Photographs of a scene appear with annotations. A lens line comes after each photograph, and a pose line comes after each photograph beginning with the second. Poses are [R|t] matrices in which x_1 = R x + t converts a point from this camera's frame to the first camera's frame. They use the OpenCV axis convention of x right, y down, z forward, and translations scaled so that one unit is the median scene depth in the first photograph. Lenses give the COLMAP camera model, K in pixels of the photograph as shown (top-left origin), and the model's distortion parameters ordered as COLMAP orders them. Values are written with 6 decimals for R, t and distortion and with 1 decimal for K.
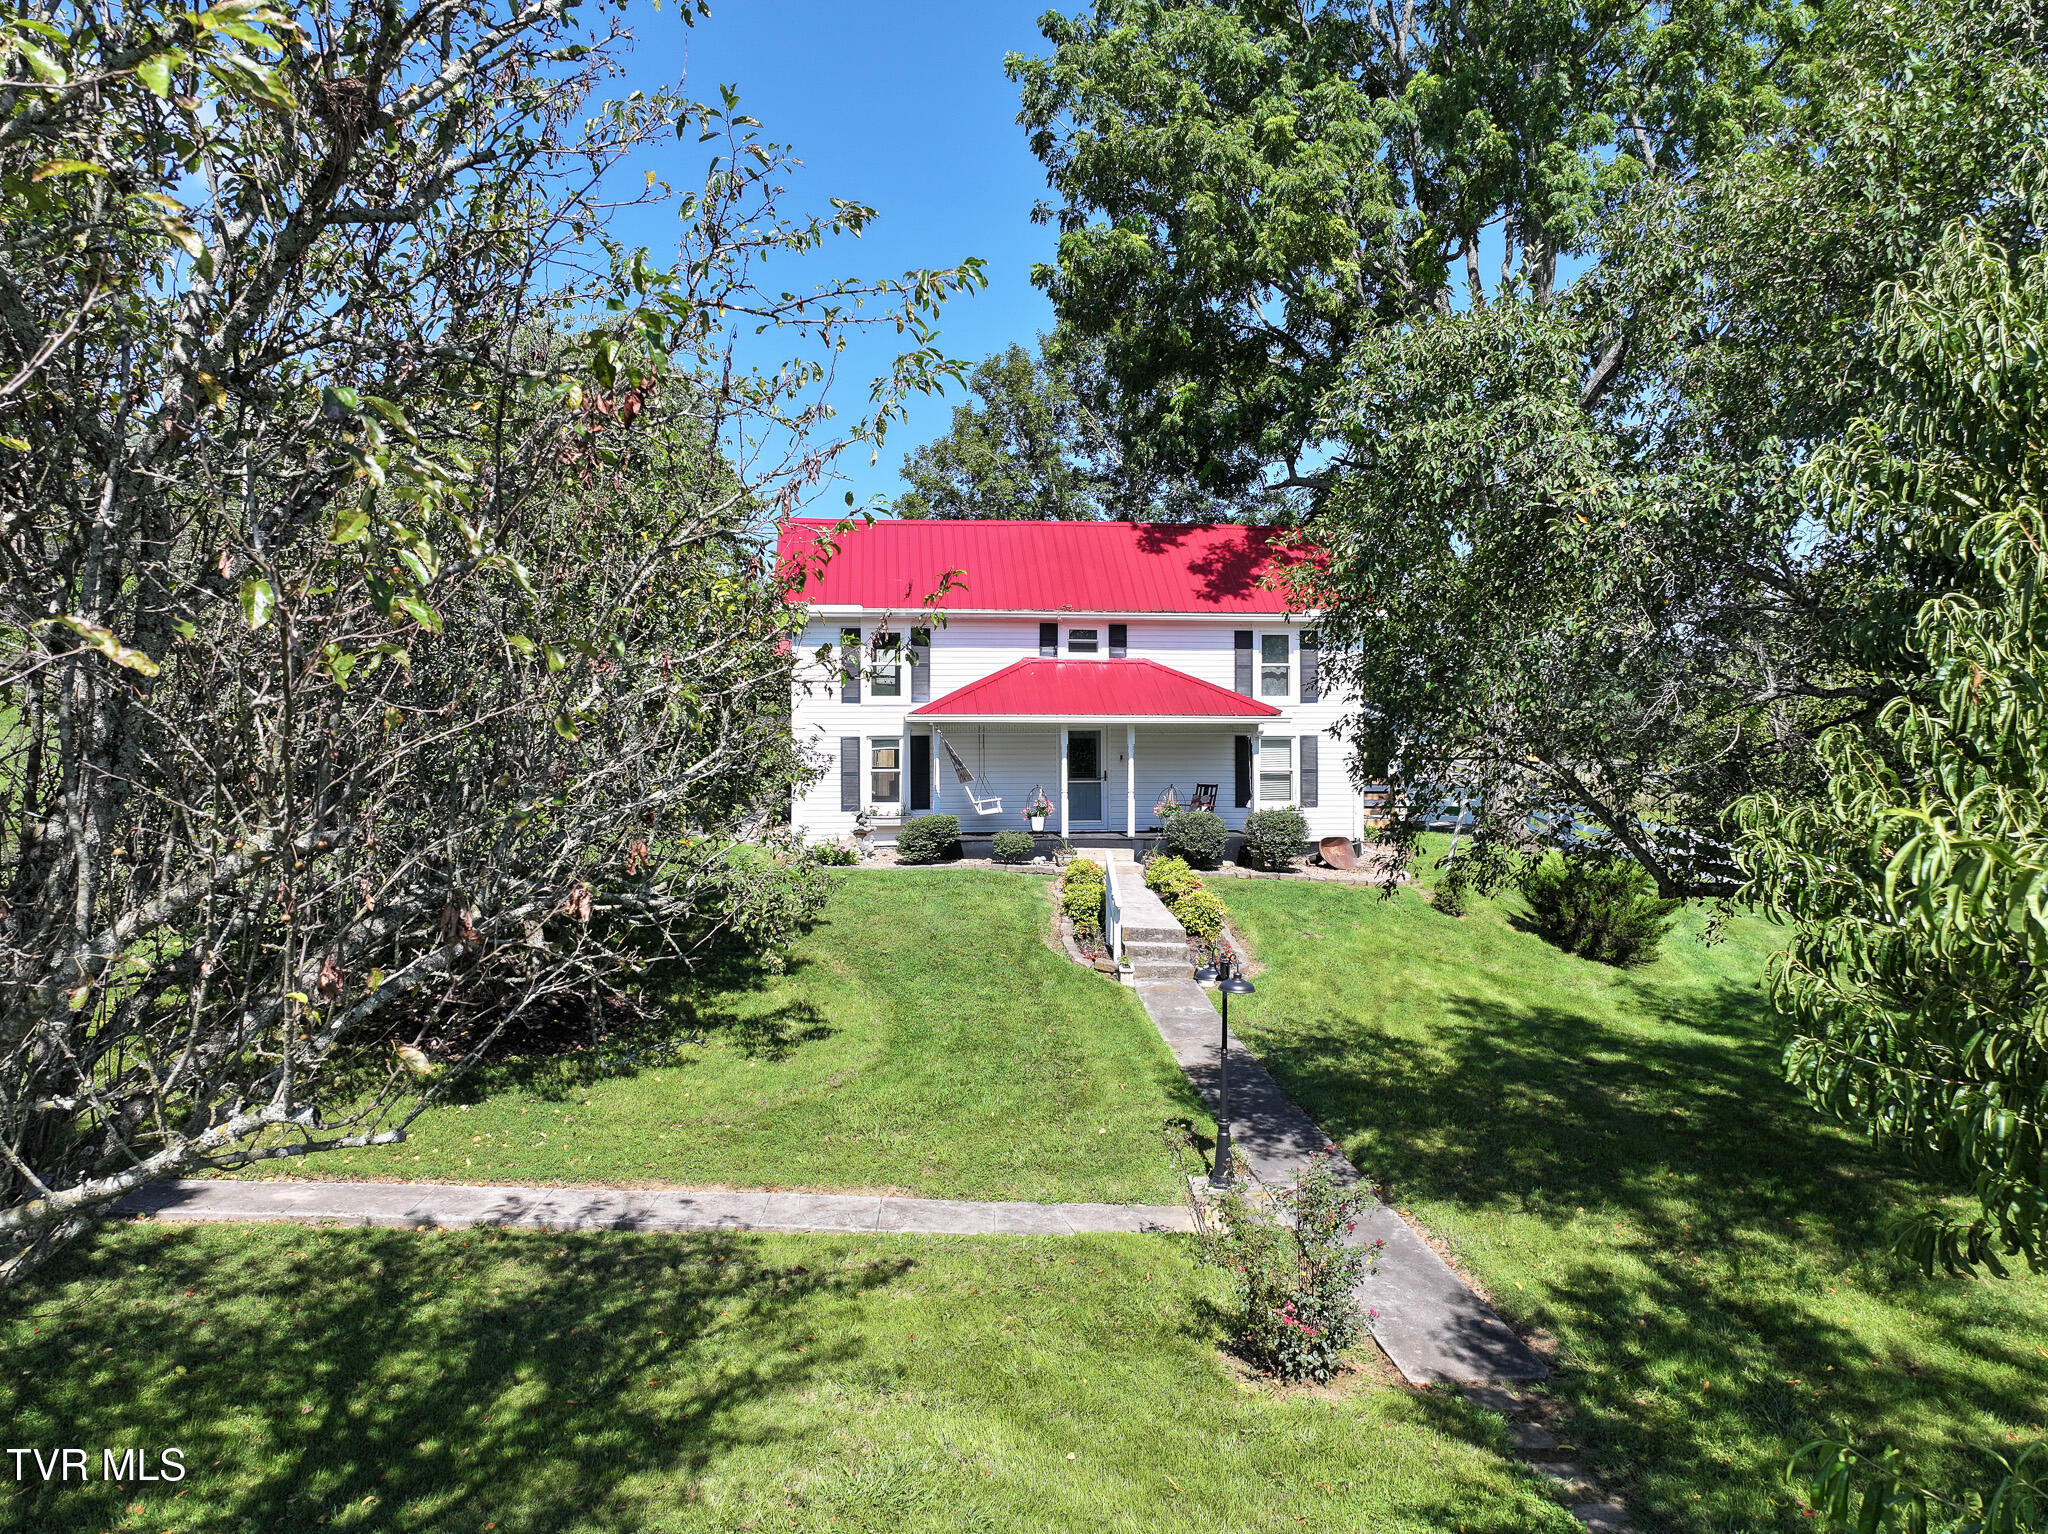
lens RADIAL K [[1436.2, 0, 1038.2], [0, 1436.2, 765.1], [0, 0, 1]] dist [0.005680, 0.007599]
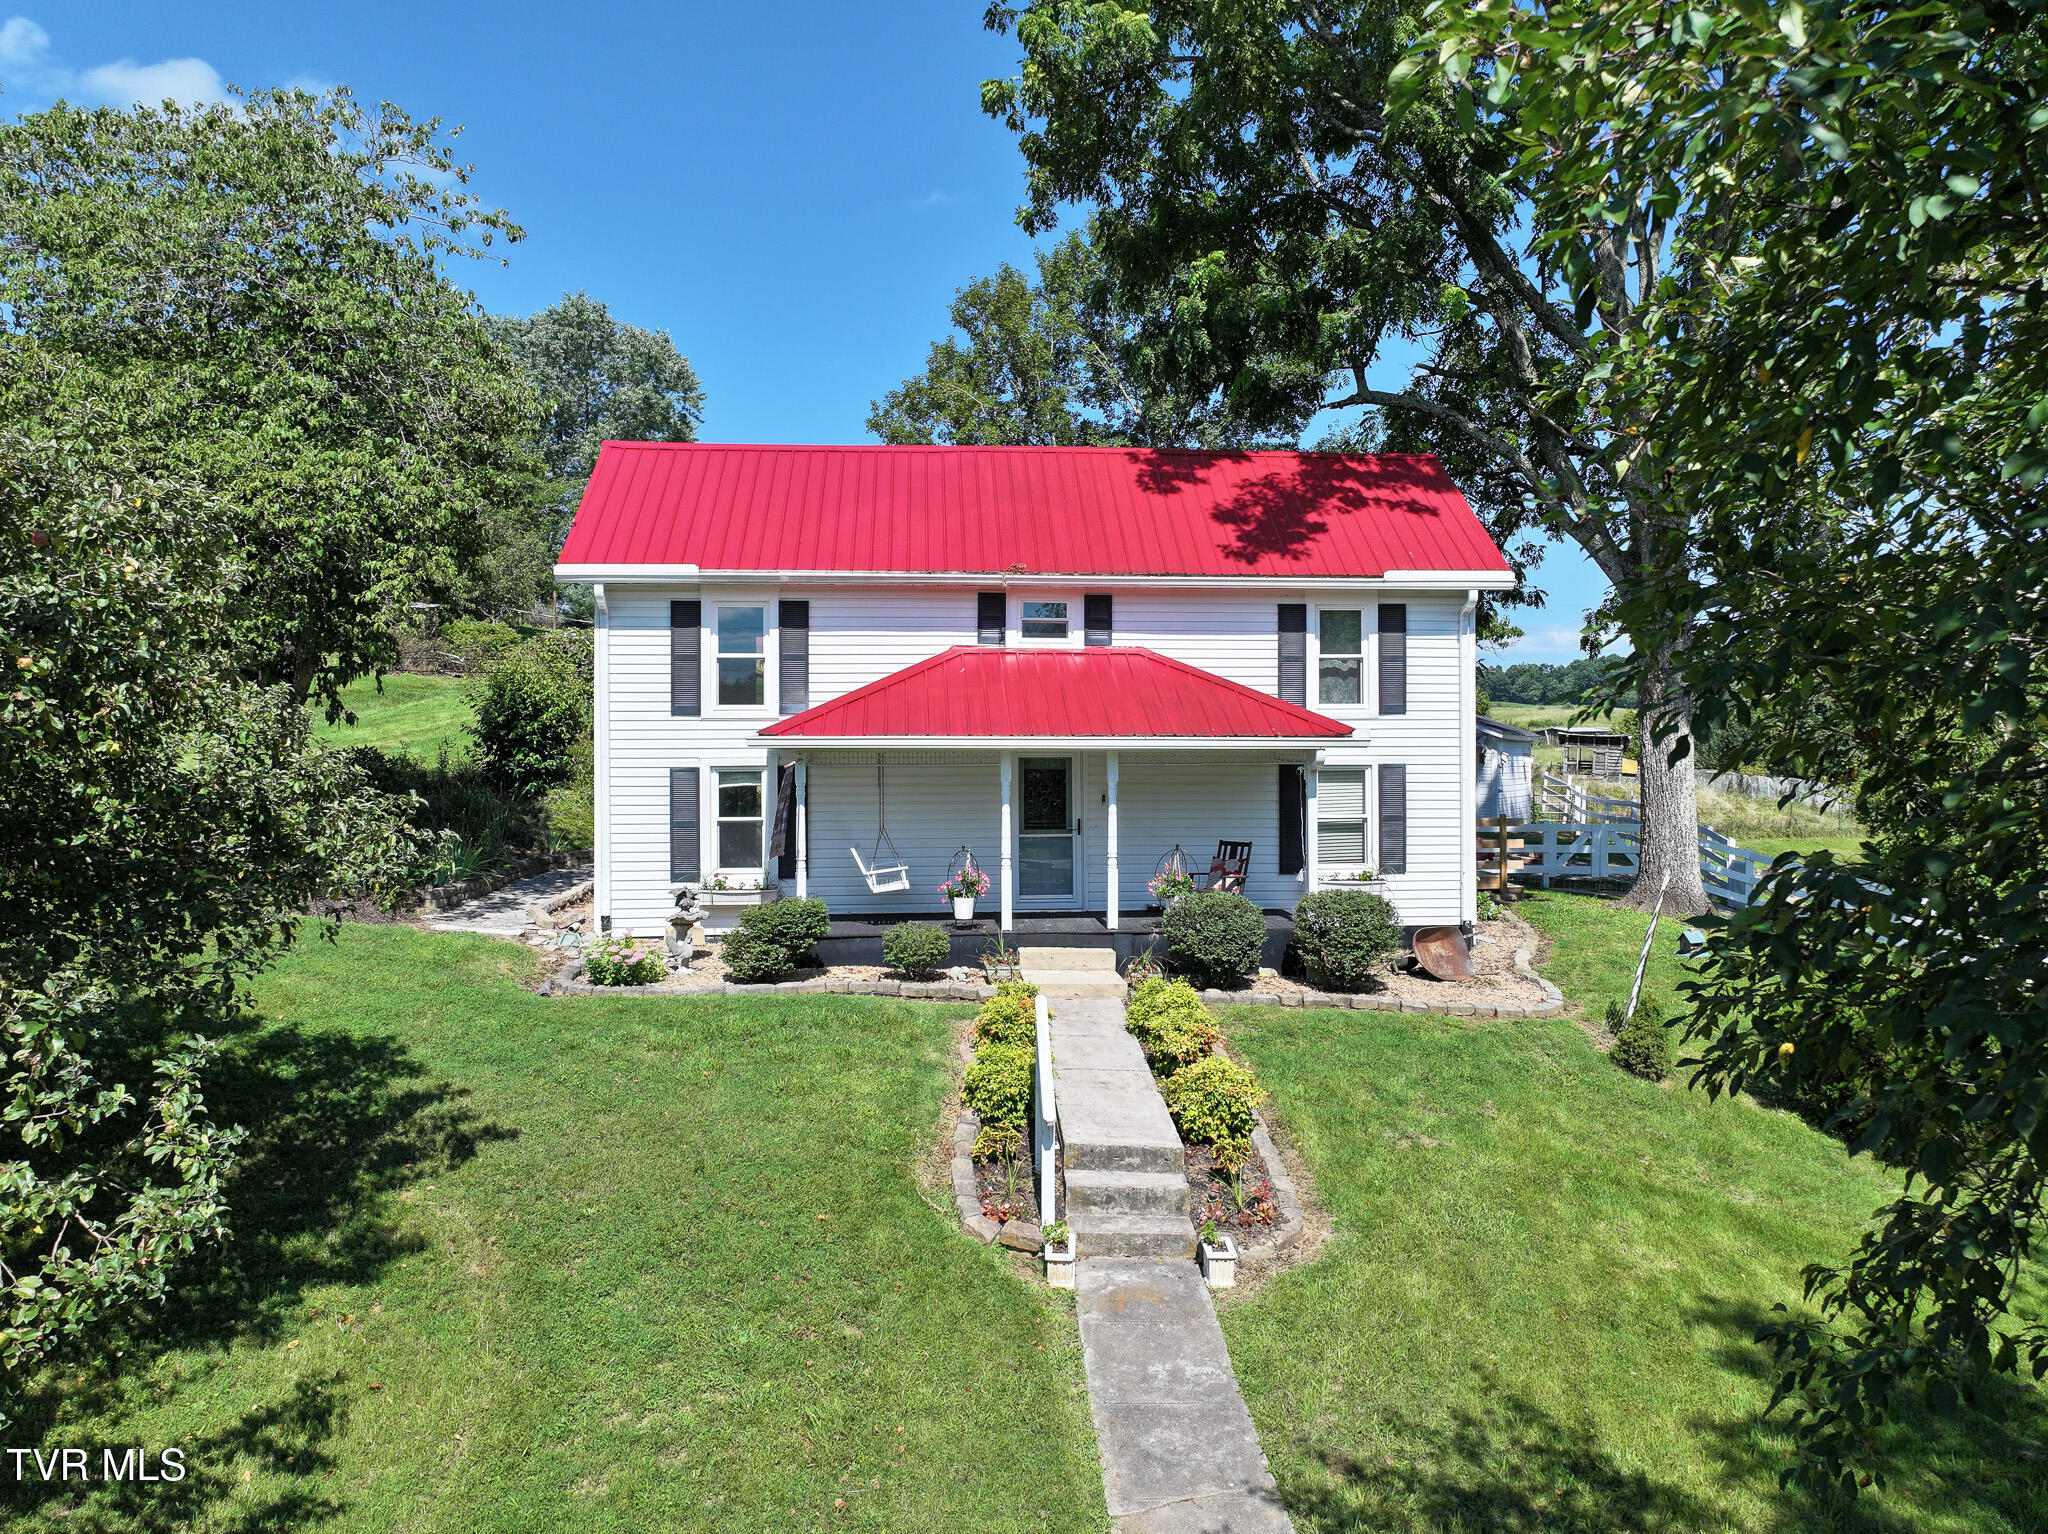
lens RADIAL K [[1436.2, 0, 1035.3], [0, 1436.2, 767.4], [0, 0, 1]] dist [0.005680, 0.007599]
pose [[0.999441, 0.000560, -0.033432, 0.050456], [-0.000496, 0.999998, 0.001917, -0.021502], [0.033433, -0.001900, 0.999439, 0.359714]]
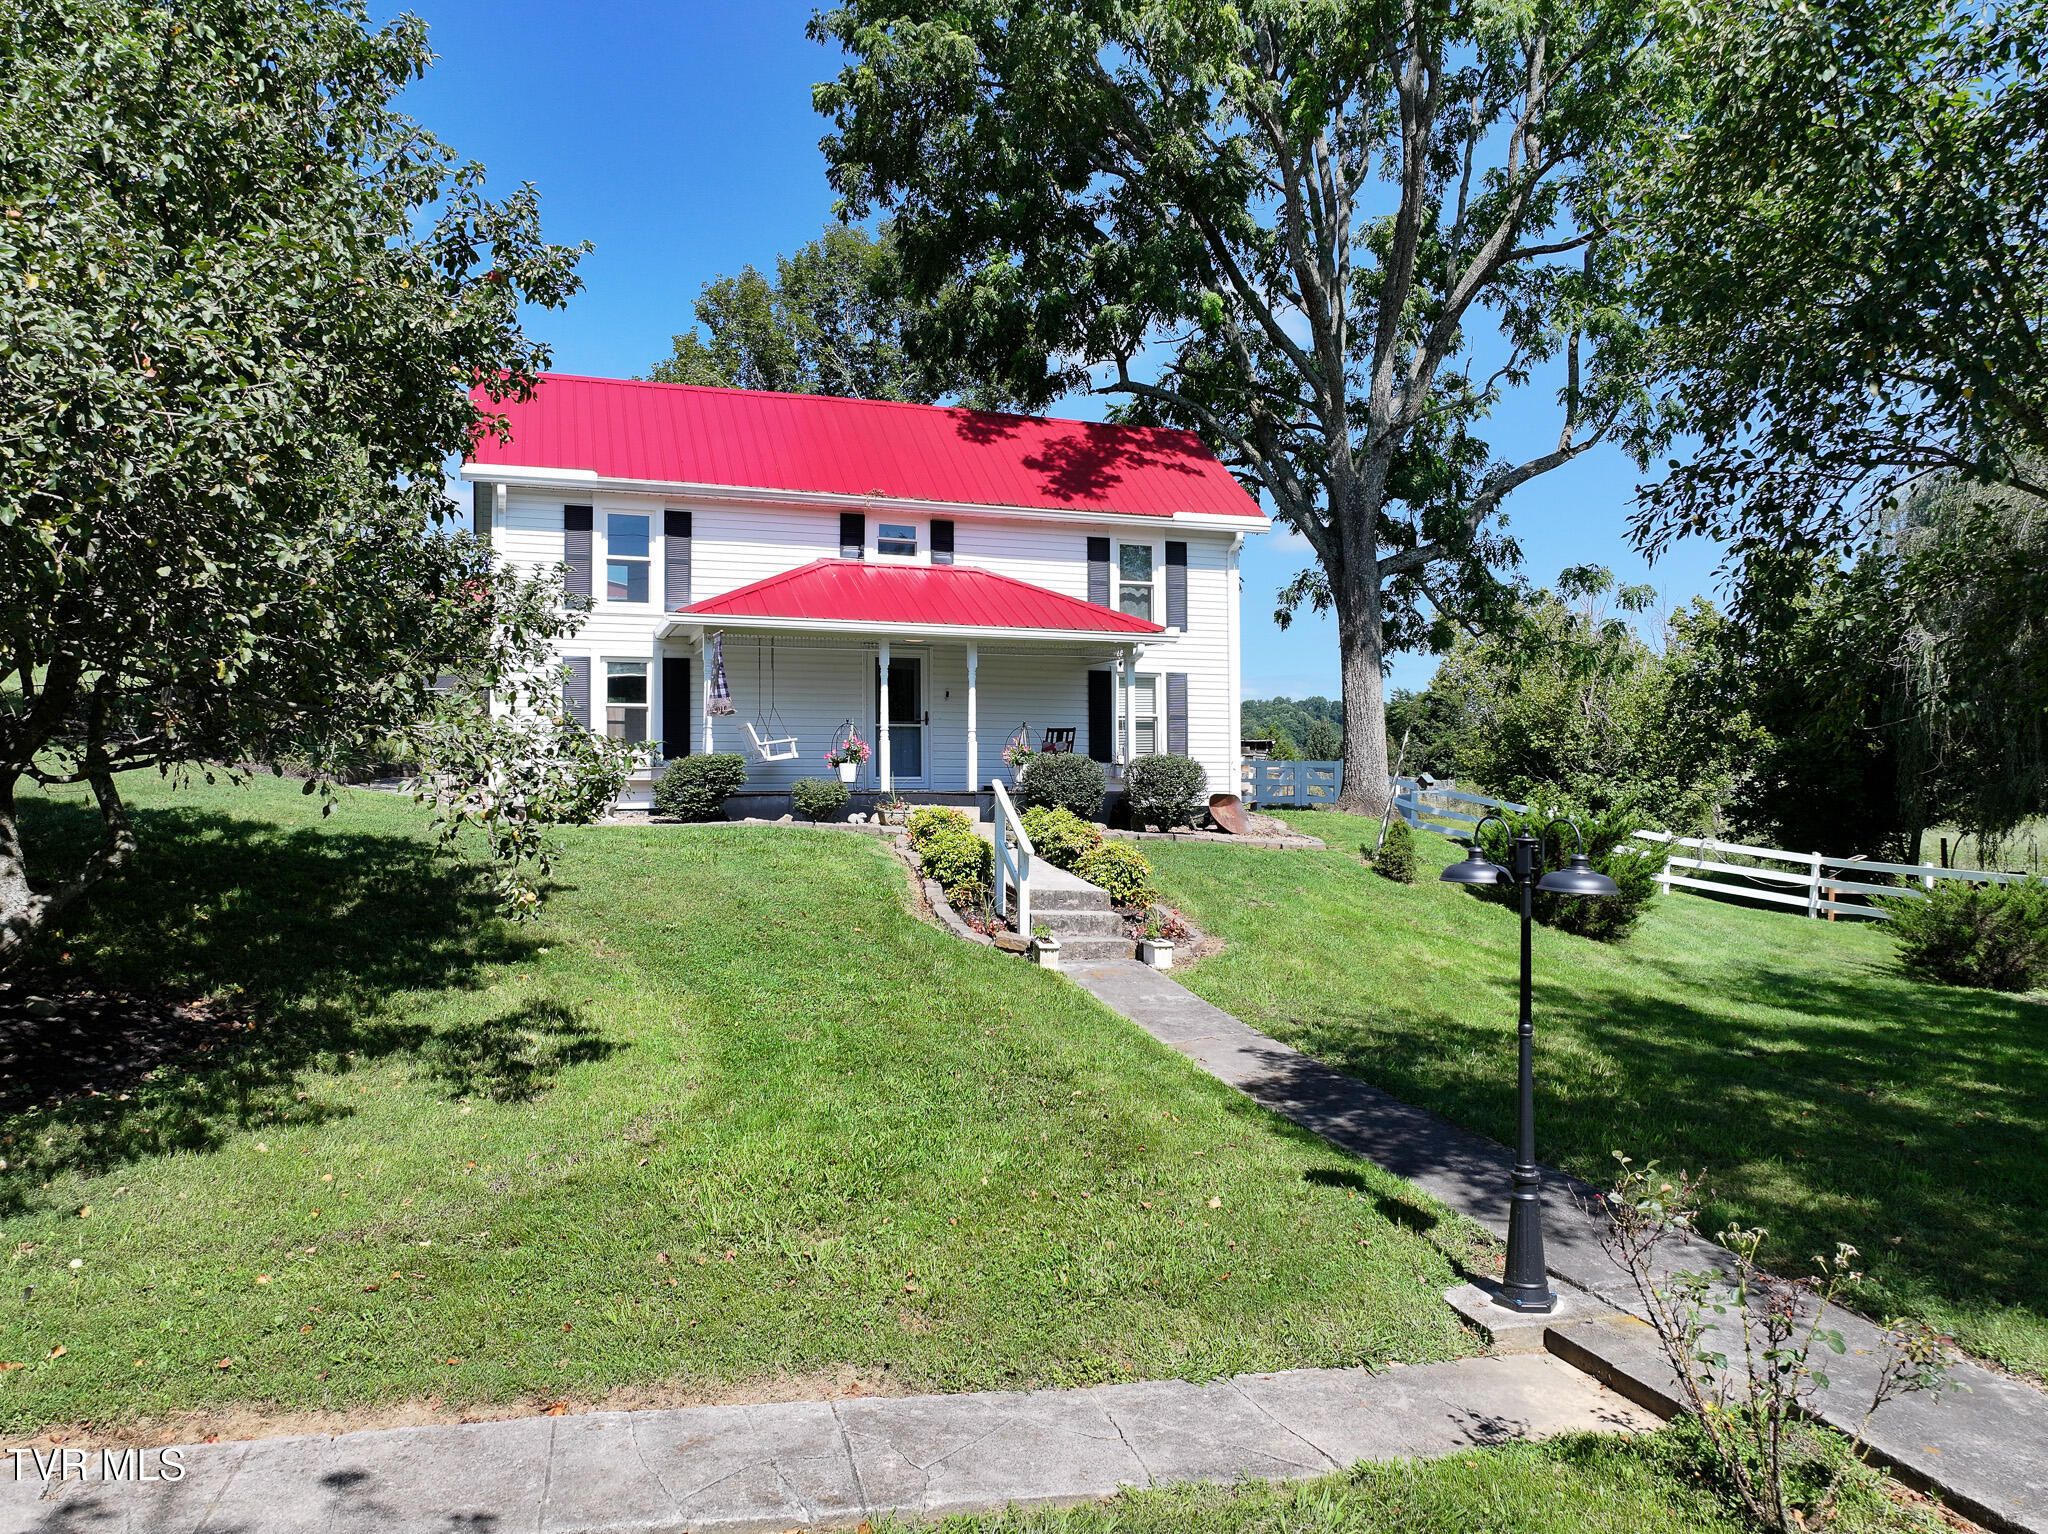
lens RADIAL K [[1436.2, 0, 1036.8], [0, 1436.2, 766.2], [0, 0, 1]] dist [0.005680, 0.007599]
pose [[0.975998, 0.003480, 0.217752, -0.064060], [0.002905, 0.999575, -0.028995, 0.057162], [-0.217761, 0.028931, 0.975573, 0.255984]]
